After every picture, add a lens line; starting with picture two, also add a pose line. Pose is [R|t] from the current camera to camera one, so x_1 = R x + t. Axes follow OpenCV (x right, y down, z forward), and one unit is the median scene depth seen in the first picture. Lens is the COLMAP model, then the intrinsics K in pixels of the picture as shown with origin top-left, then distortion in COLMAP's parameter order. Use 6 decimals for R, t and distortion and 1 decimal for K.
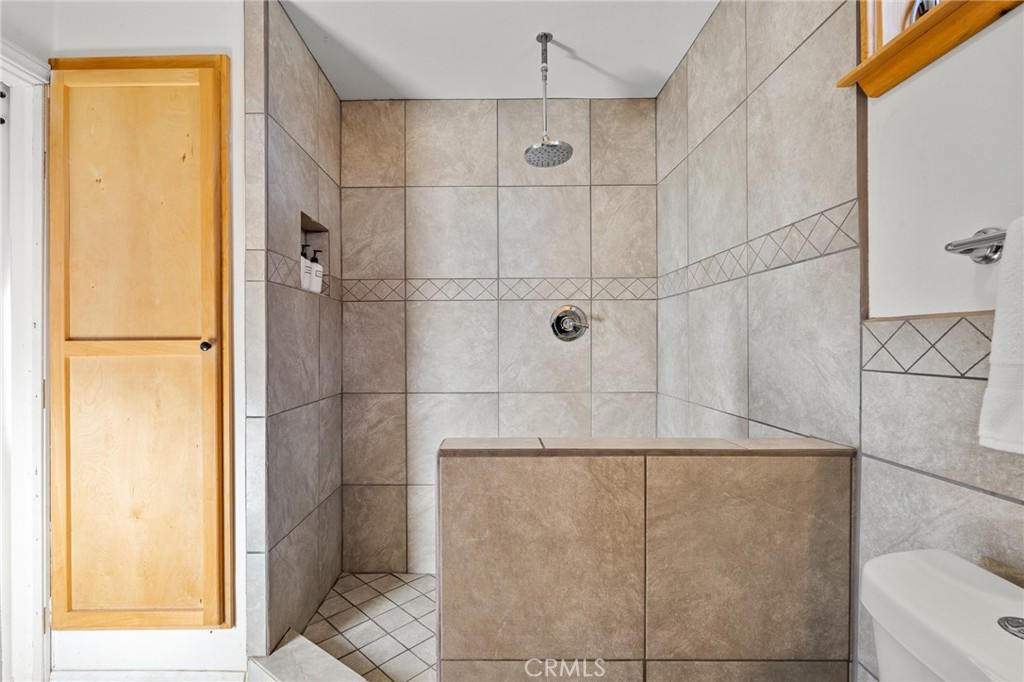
lens RADIAL K [[454.9, 0, 489.8], [0, 454.9, 348.1], [0, 0, 1]] dist [-0.002732, -0.000478]
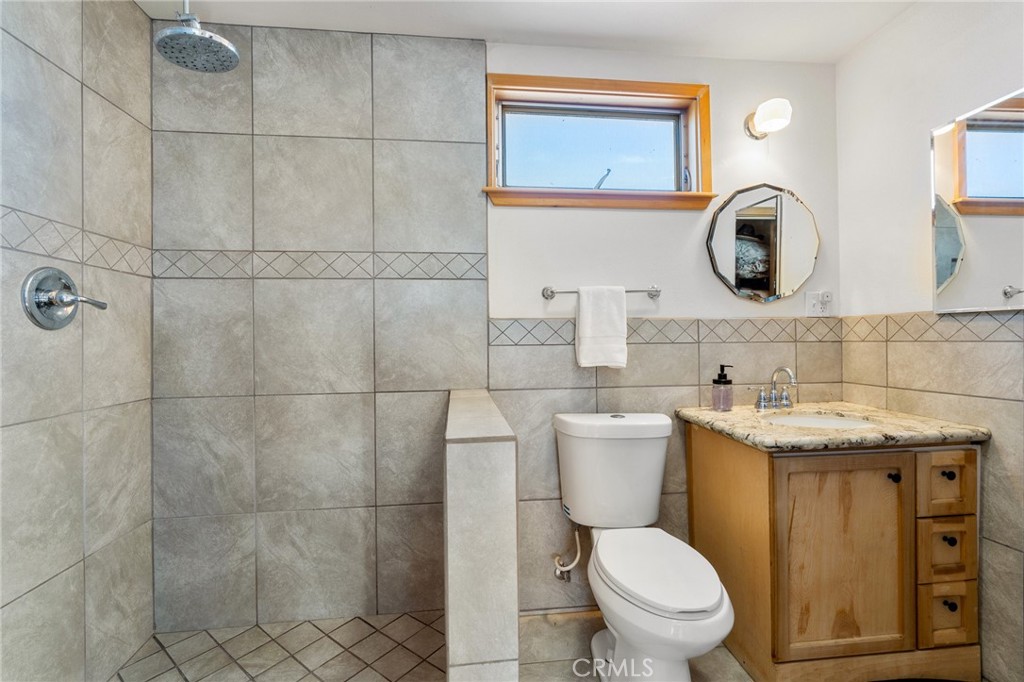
lens RADIAL K [[454.9, 0, 507.7], [0, 454.9, 336.5], [0, 0, 1]] dist [-0.002732, -0.000478]
pose [[-0.098312, 0.009012, 0.995115, -0.459650], [0.021555, 0.999744, -0.006925, 0.011351], [-0.994922, 0.020769, -0.098481, 0.479203]]
